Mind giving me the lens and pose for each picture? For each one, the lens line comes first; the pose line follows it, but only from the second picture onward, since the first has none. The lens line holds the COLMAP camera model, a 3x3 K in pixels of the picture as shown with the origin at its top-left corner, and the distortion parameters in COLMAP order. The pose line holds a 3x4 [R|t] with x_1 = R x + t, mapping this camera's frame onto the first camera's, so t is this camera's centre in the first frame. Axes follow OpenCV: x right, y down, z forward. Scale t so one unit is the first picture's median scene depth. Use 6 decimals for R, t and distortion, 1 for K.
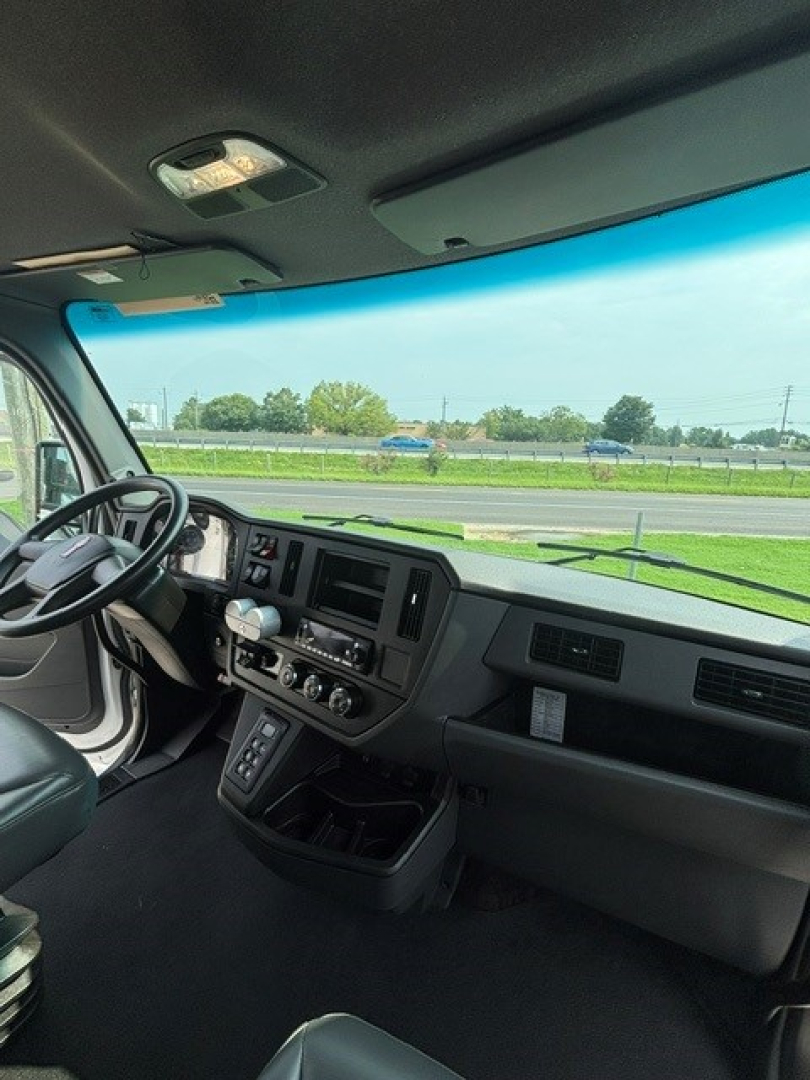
lens RADIAL K [[436.7, 0, 407.5], [0, 436.7, 538.1], [0, 0, 1]] dist [-0.000374, -0.000920]
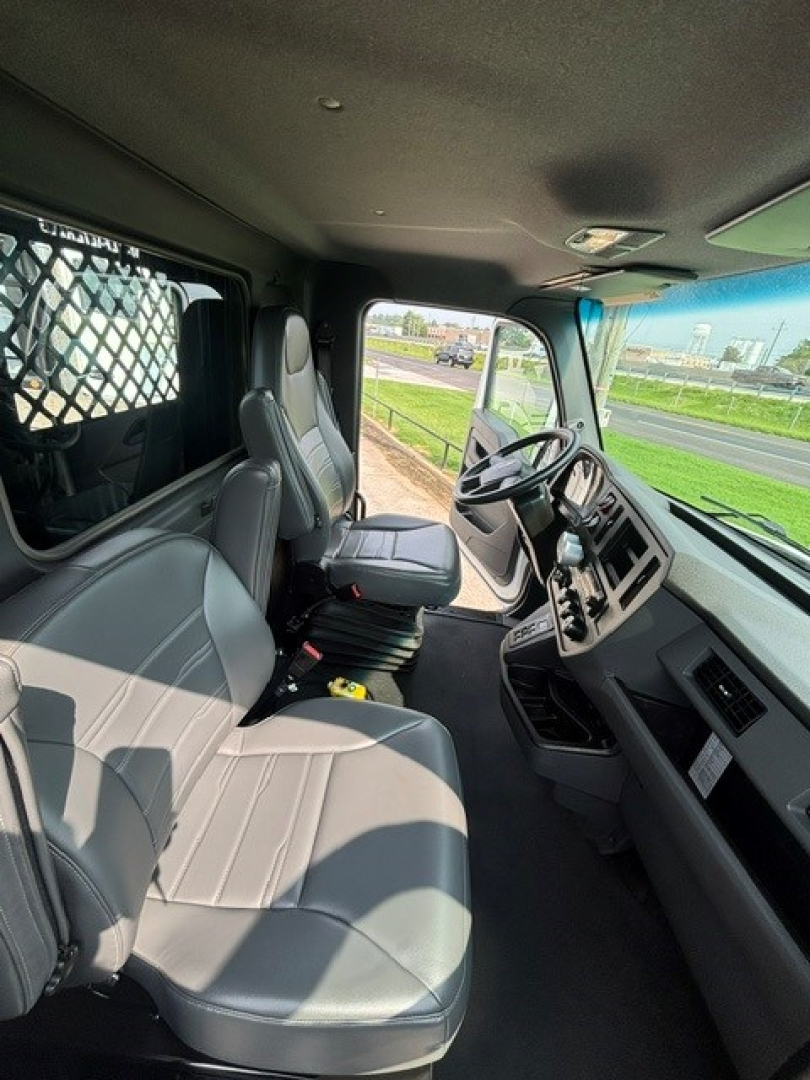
lens RADIAL K [[436.7, 0, 407.5], [0, 436.7, 538.1], [0, 0, 1]] dist [-0.000374, -0.000920]
pose [[0.417154, 0.394846, -0.818584, 0.592181], [-0.288054, 0.911699, 0.292967, -0.108159], [0.861979, 0.113584, 0.494056, -0.117256]]
